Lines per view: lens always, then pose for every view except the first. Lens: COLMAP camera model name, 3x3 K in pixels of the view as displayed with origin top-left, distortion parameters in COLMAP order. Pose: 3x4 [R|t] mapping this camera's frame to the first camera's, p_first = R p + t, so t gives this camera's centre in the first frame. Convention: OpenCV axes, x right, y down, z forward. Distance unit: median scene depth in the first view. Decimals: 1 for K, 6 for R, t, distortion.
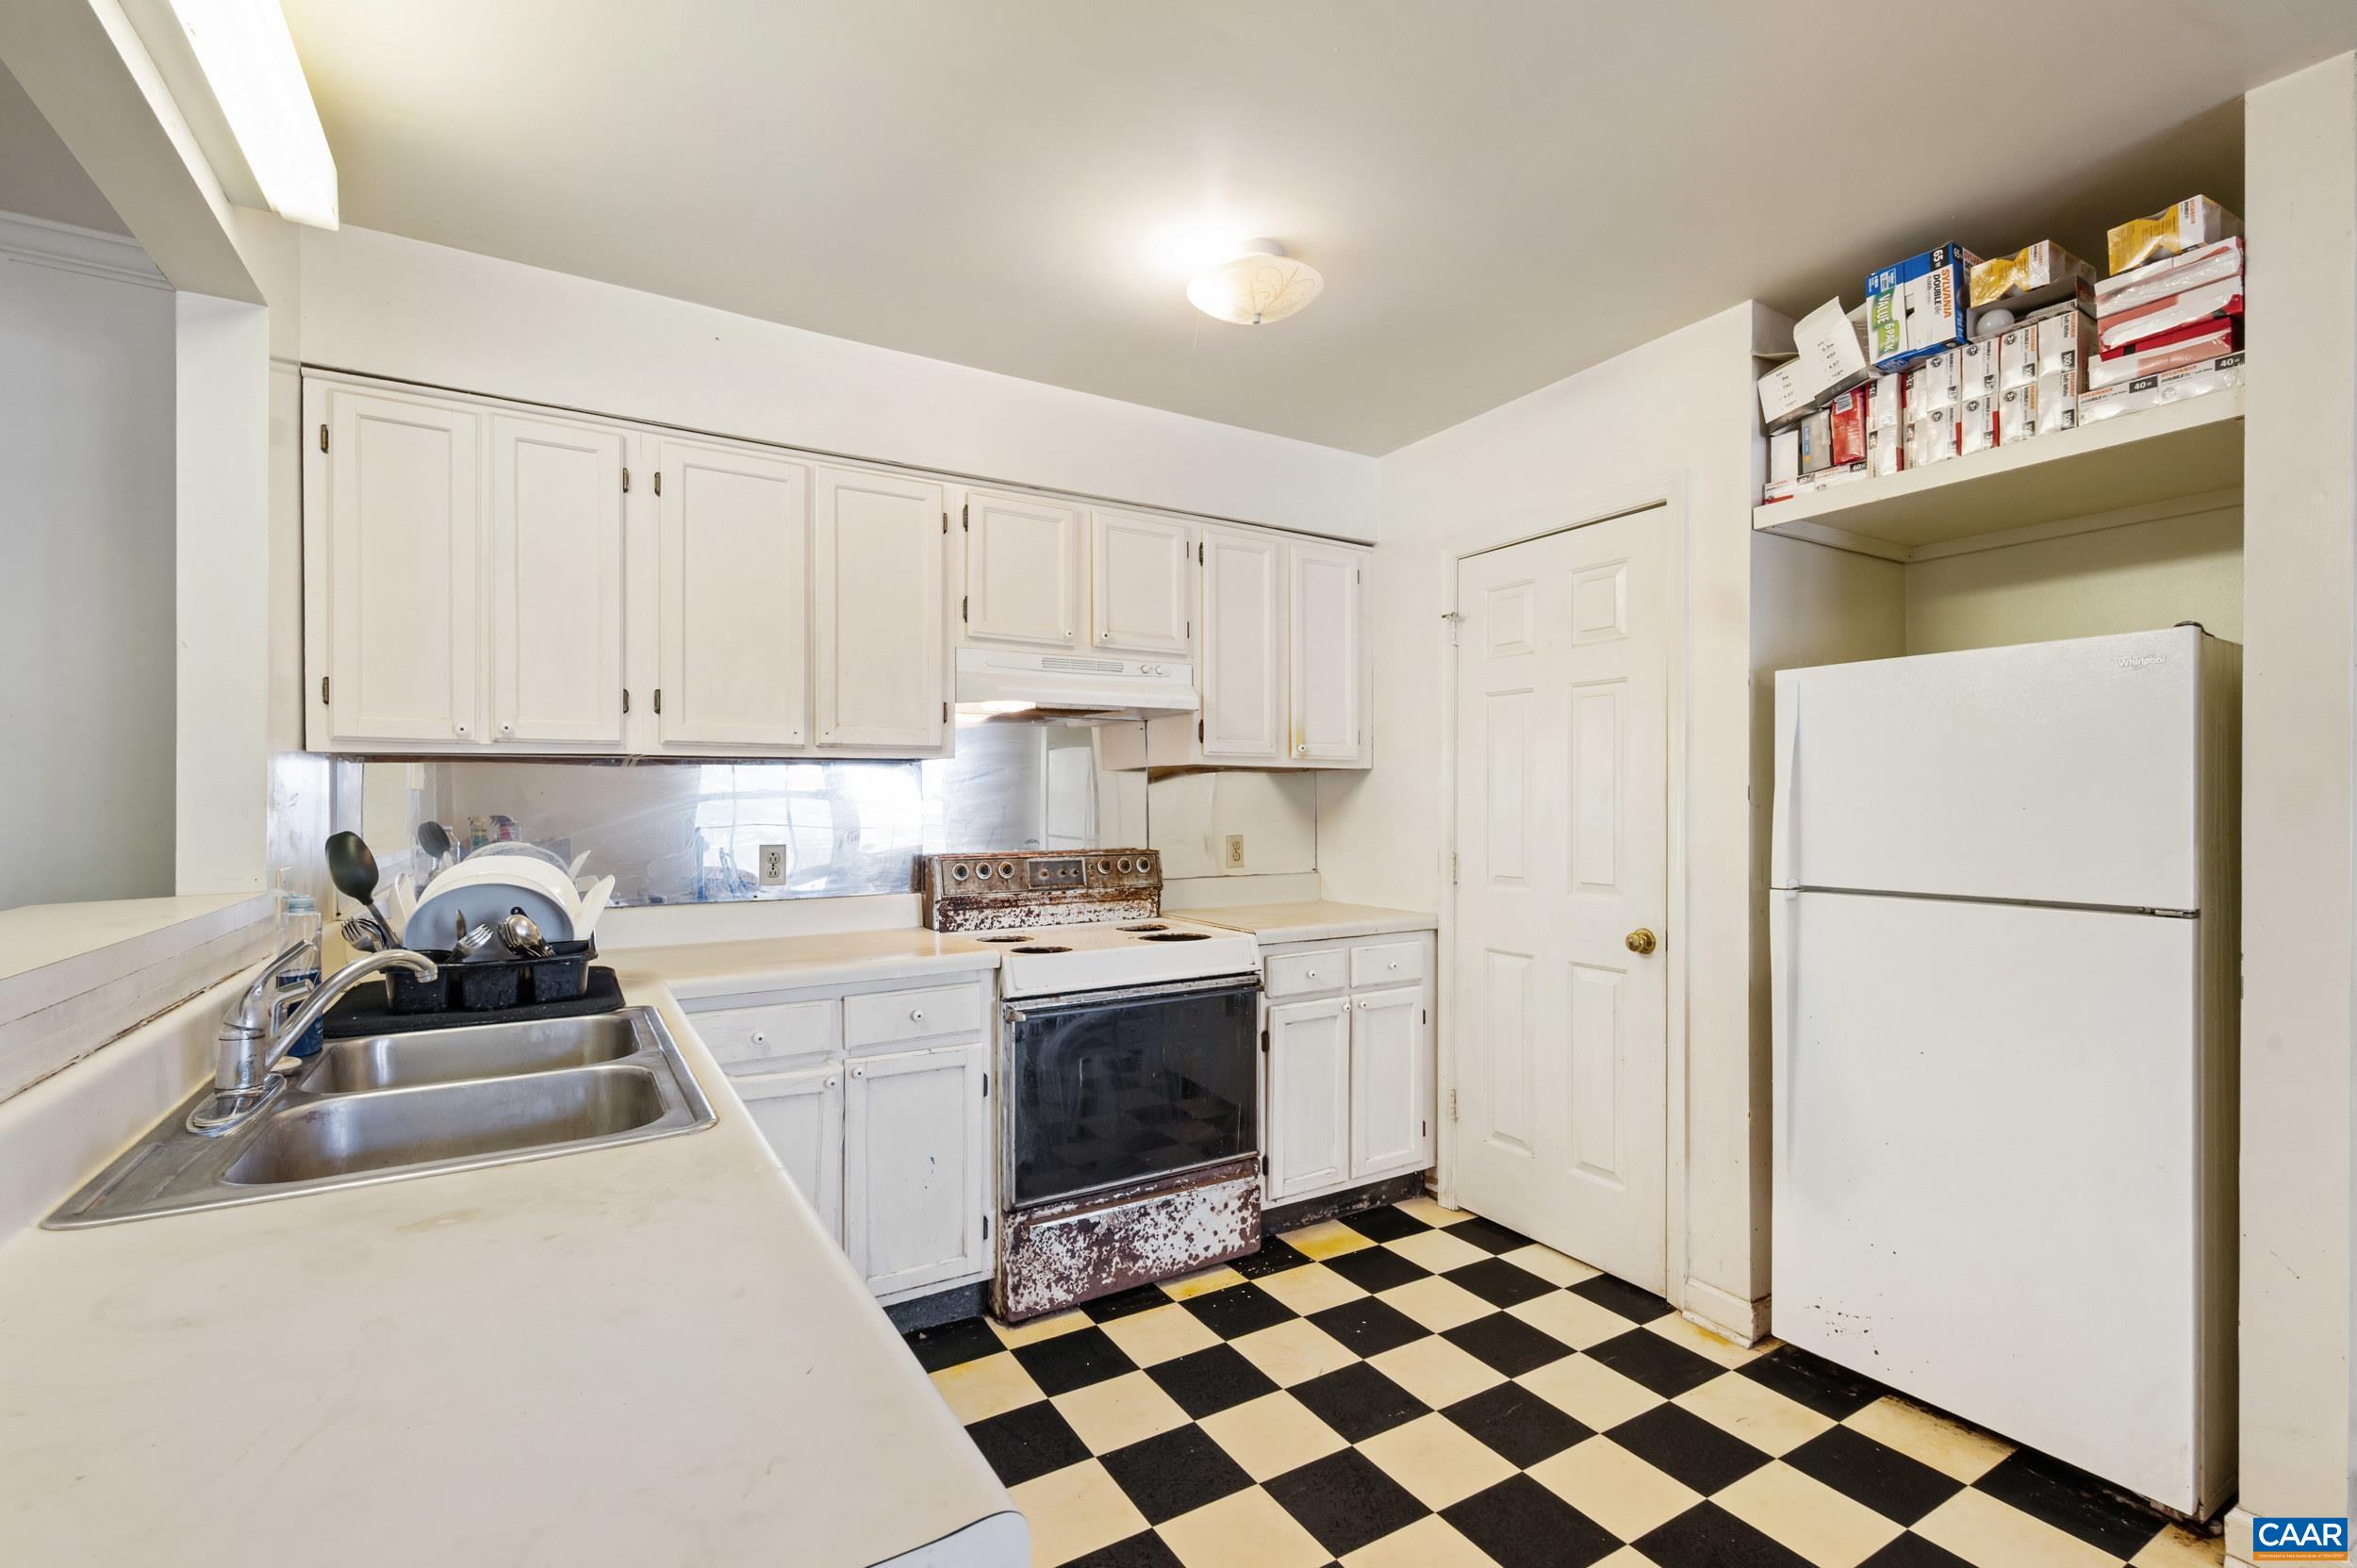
lens RADIAL K [[1024.3, 0, 1183.2], [0, 1024.3, 800.5], [0, 0, 1]] dist [-0.003712, 0.000541]
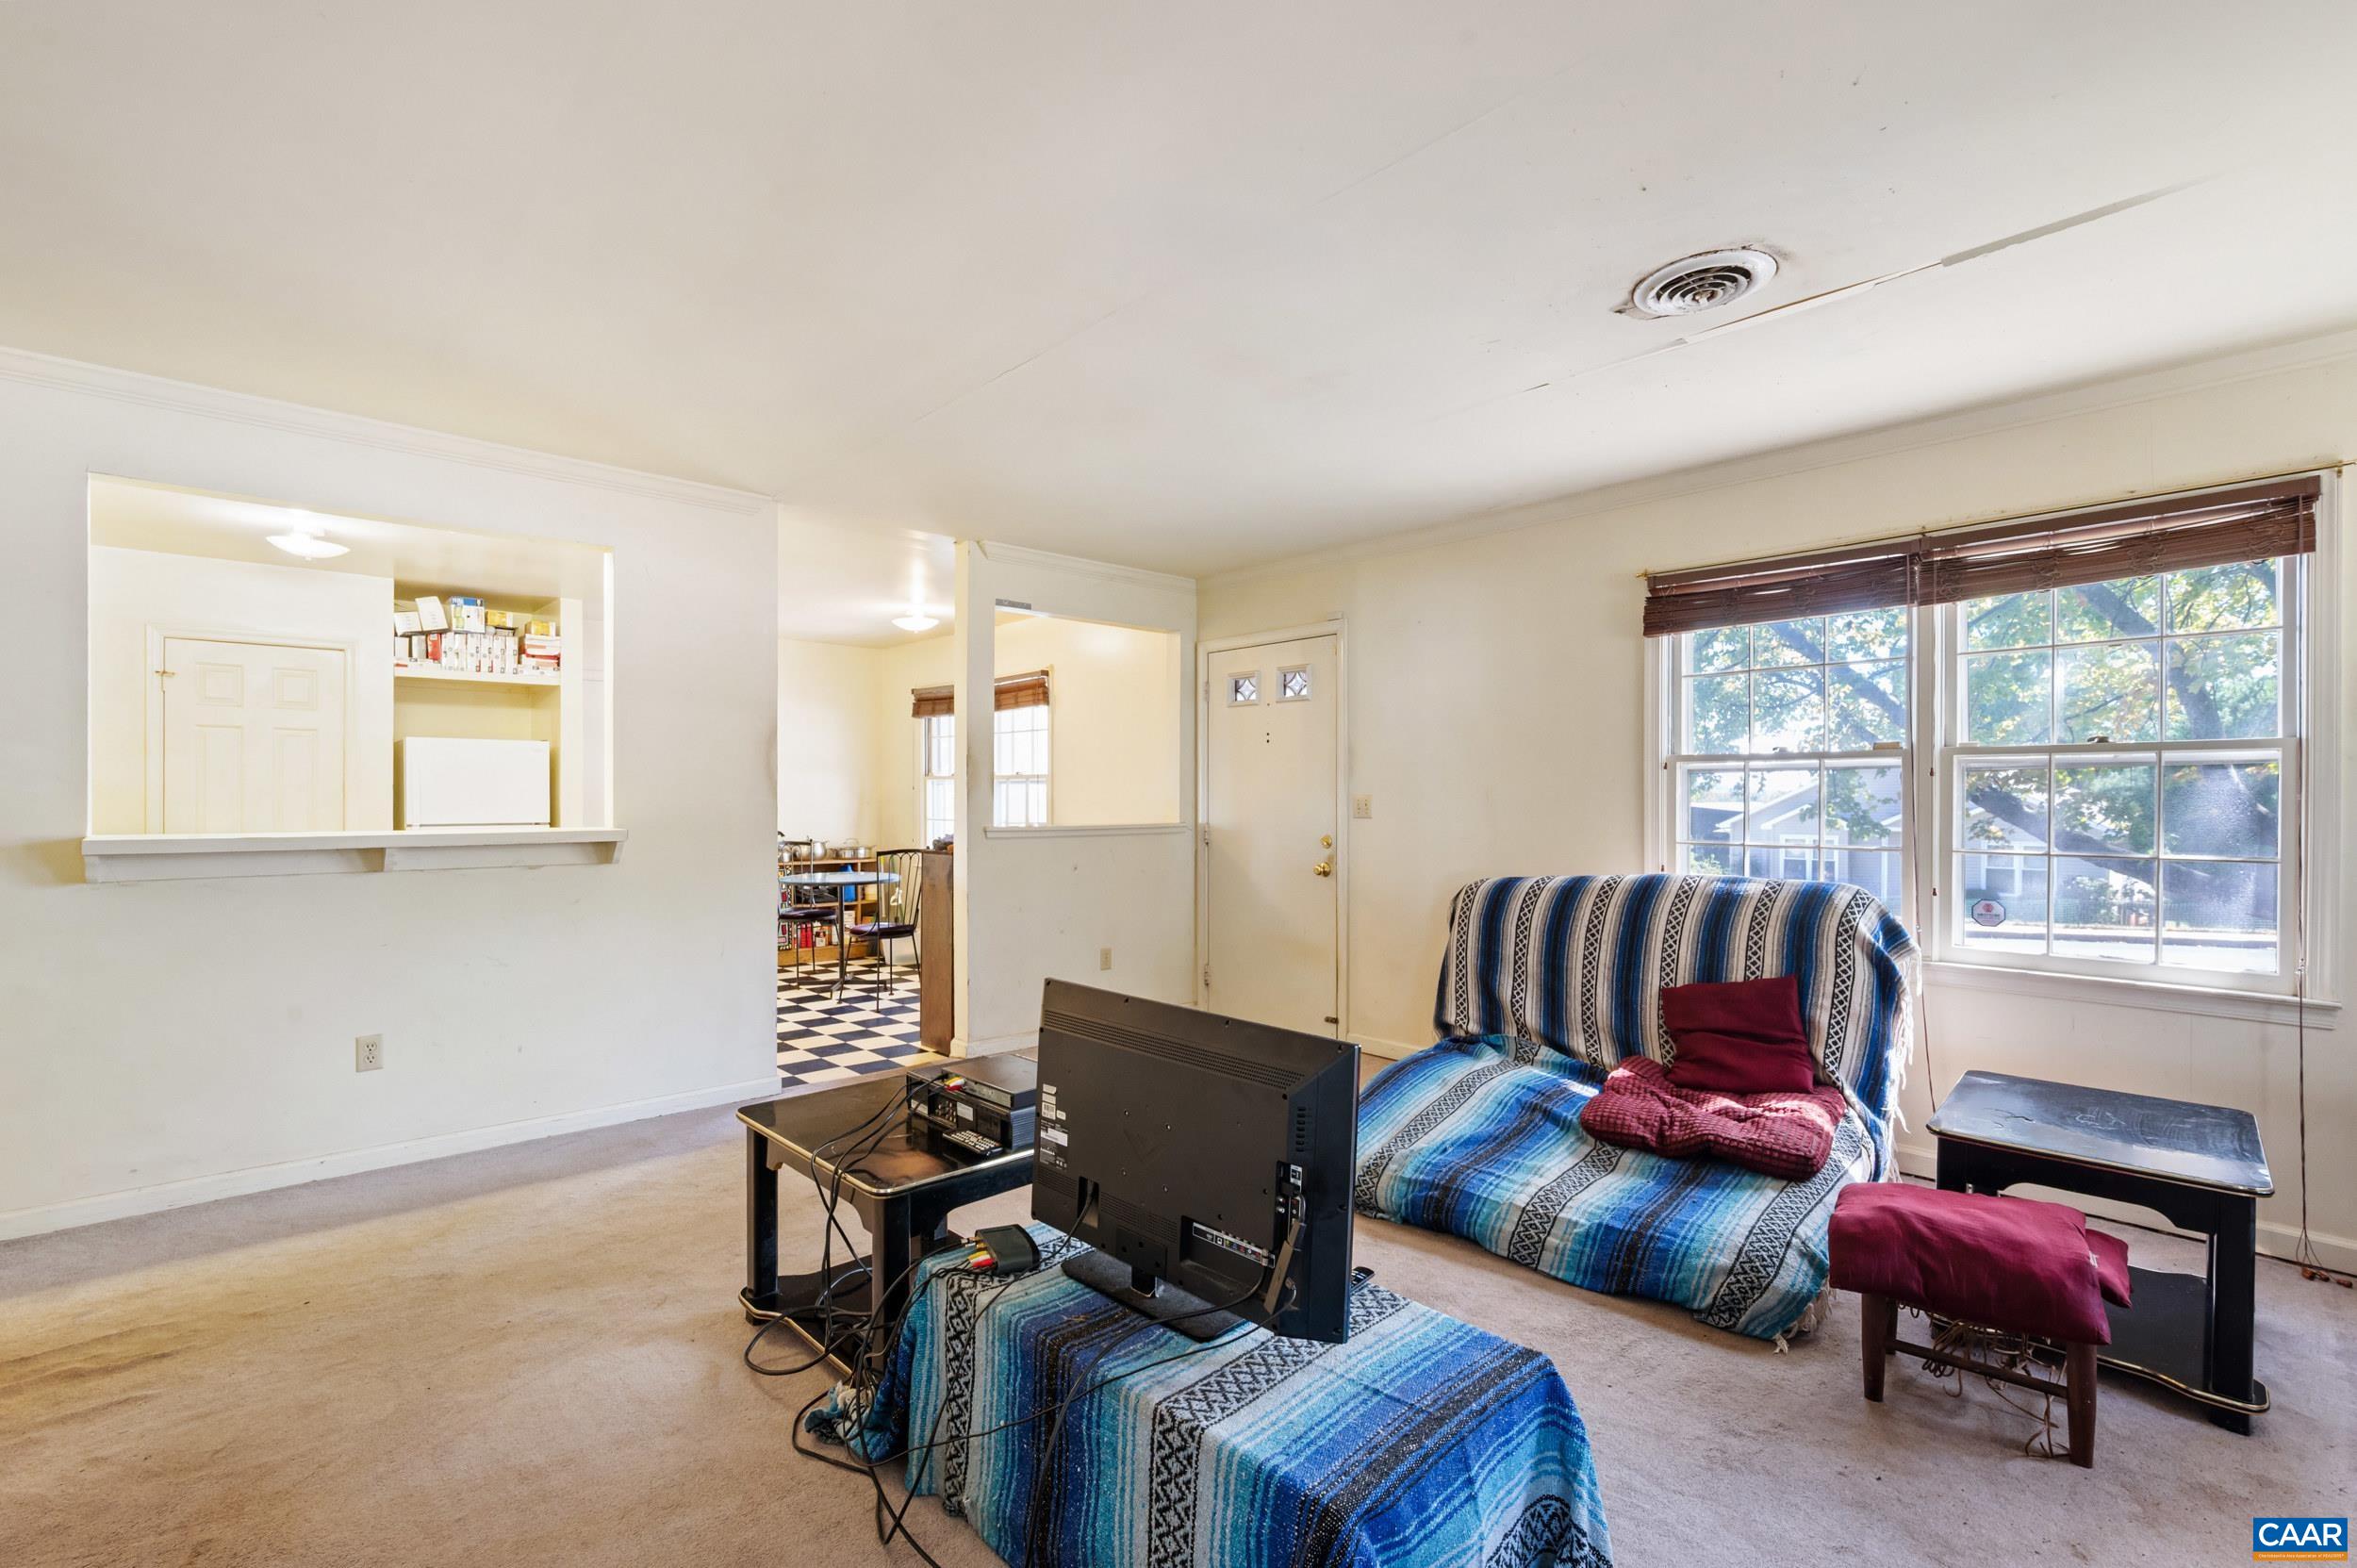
lens RADIAL K [[1052.7, 0, 1167.2], [0, 1052.7, 791.6], [0, 0, 1]] dist [-0.000109, -0.000169]
pose [[-0.192883, 0.009724, 0.981174, -1.969704], [0.000804, 0.999952, -0.009752, 0.024935], [-0.981221, -0.001093, -0.192881, -0.257643]]
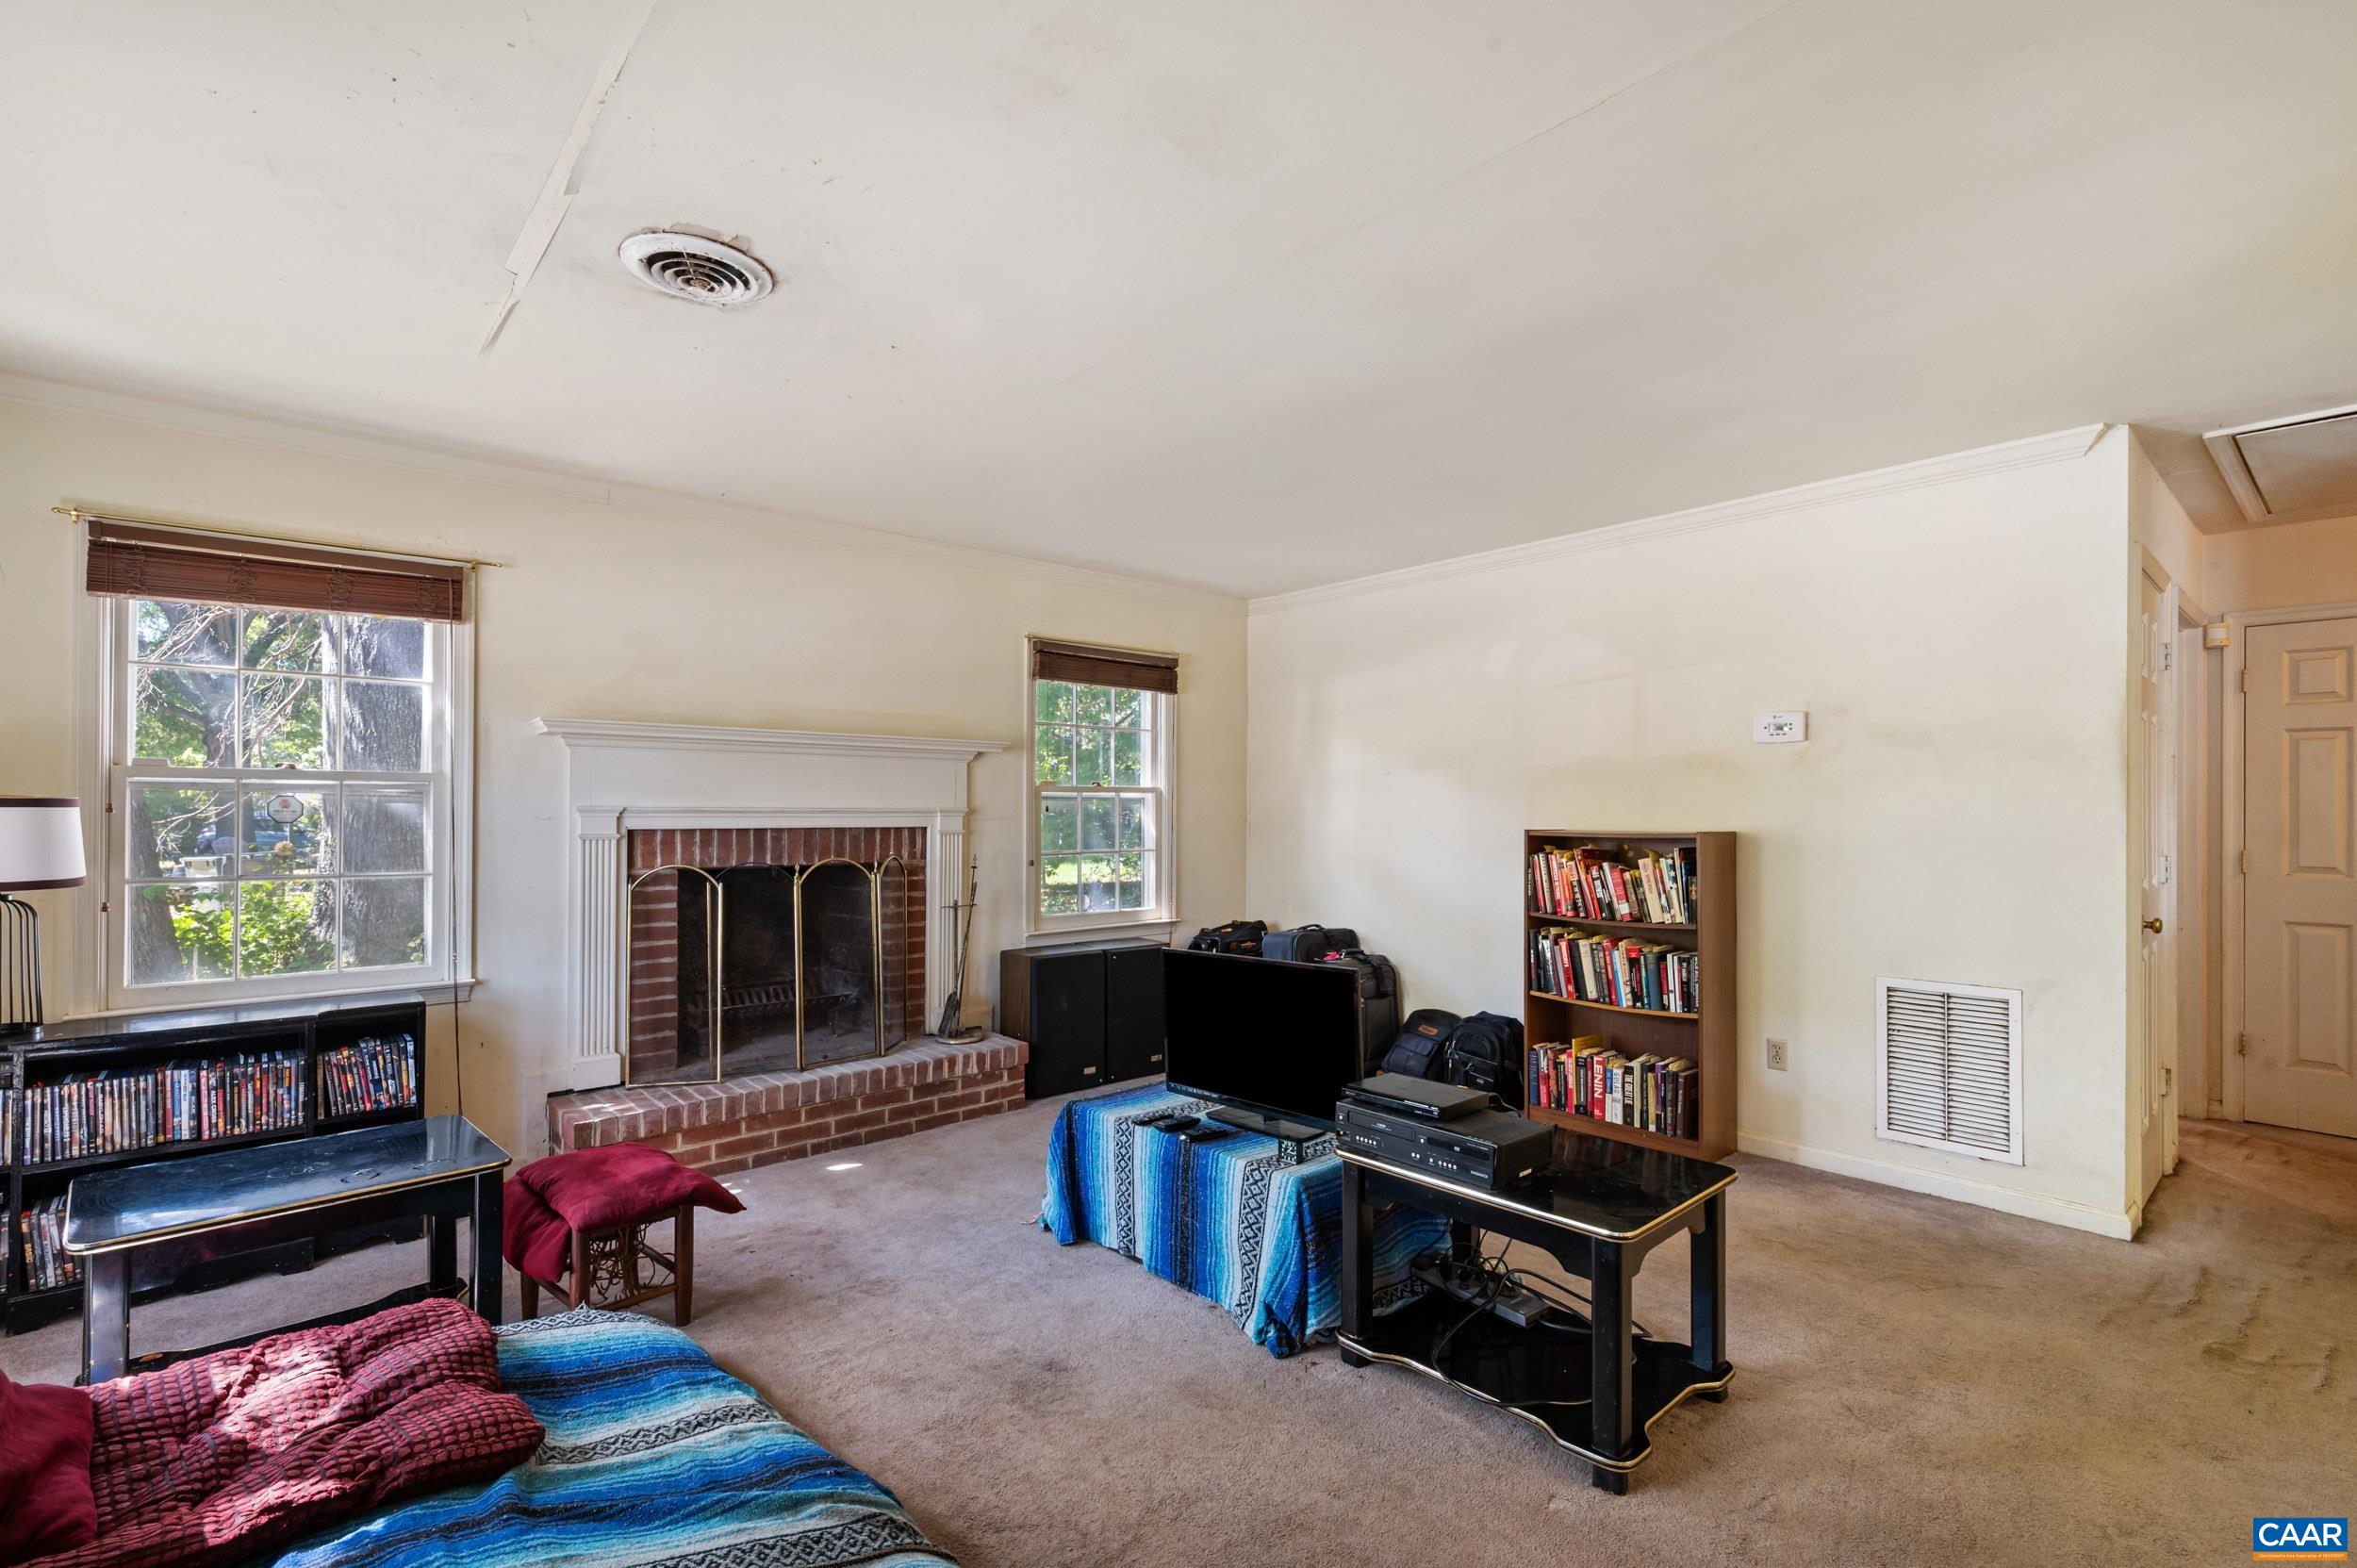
lens RADIAL K [[1065.2, 0, 1182.4], [0, 1065.2, 792.4], [0, 0, 1]] dist [0.002150, 0.000828]
pose [[0.170802, -0.011377, -0.985240, -0.220765], [-0.004833, 0.999912, -0.012385, -0.001638], [0.985294, 0.006877, 0.170732, -0.659390]]
